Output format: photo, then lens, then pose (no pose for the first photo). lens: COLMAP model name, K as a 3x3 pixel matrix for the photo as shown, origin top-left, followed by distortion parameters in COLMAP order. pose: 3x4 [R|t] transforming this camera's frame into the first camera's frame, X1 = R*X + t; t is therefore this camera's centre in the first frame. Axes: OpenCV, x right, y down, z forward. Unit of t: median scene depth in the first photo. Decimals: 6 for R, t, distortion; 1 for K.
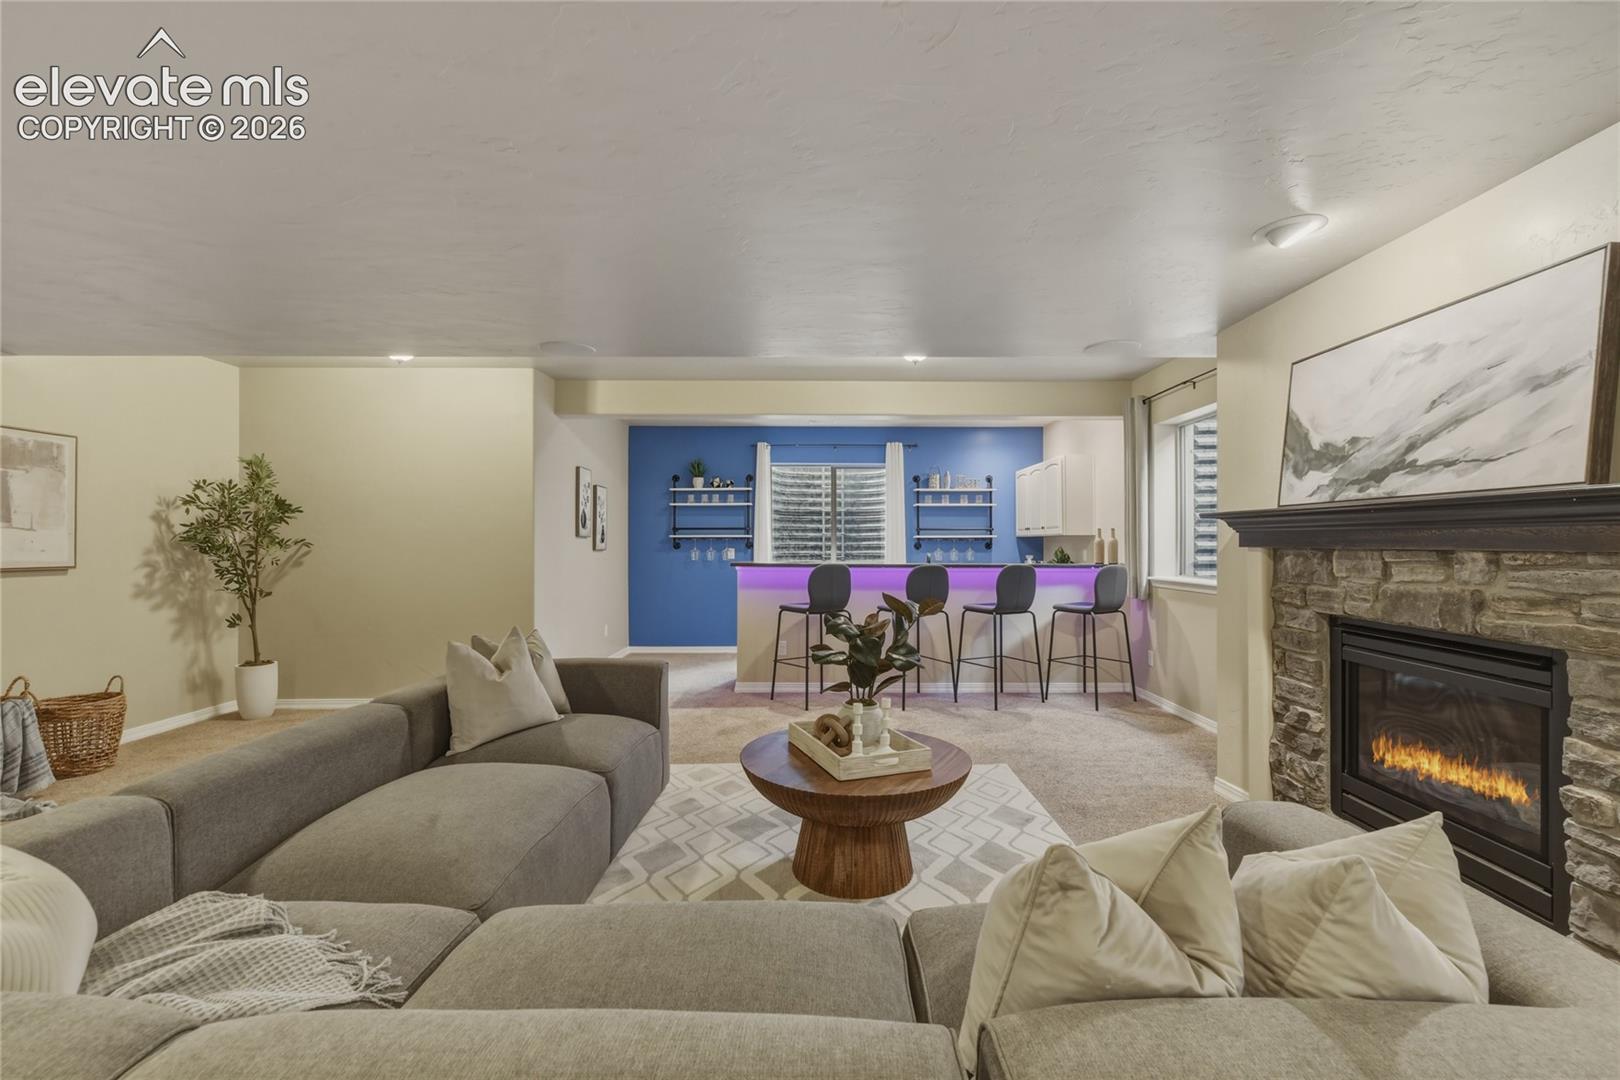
lens RADIAL K [[707.3, 0, 817.1], [0, 707.3, 543.4], [0, 0, 1]] dist [0.001077, 0.000920]
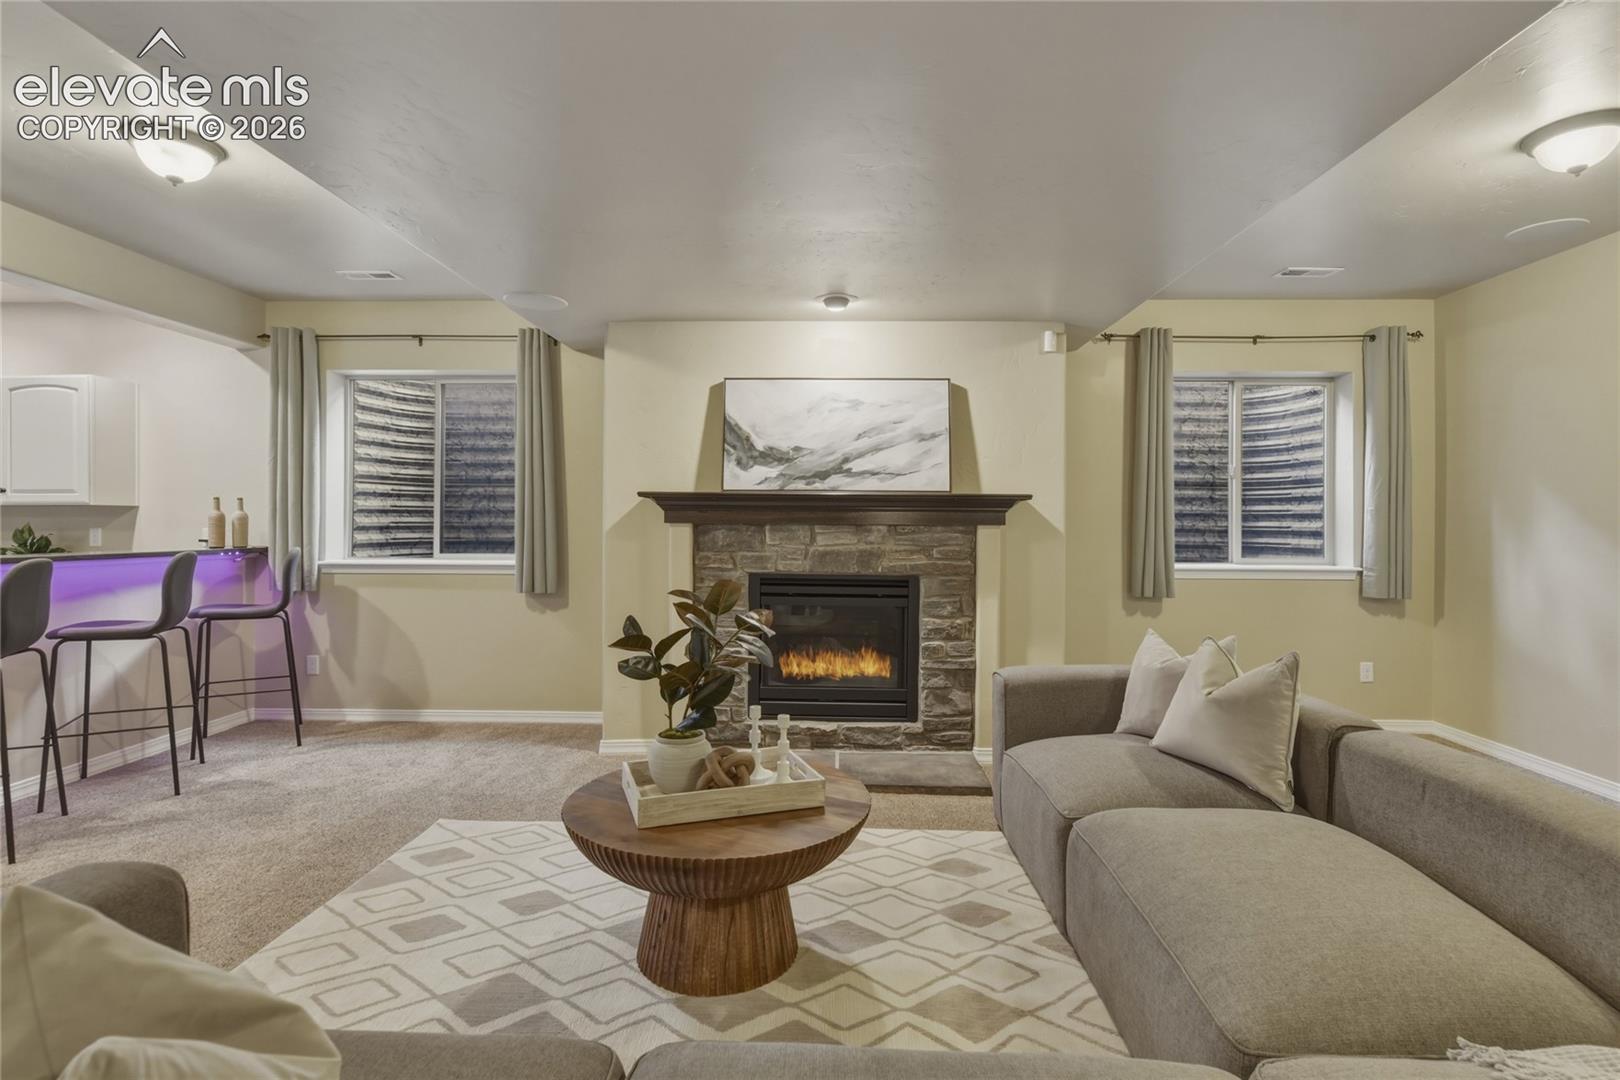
lens RADIAL K [[748.9, 0, 820.1], [0, 748.9, 529.0], [0, 0, 1]] dist [-0.003189, 0.000187]
pose [[0.026387, -0.000306, 0.999652, -0.743389], [-0.003766, 0.999993, 0.000405, 0.016744], [-0.999645, -0.003775, 0.026386, 0.883321]]
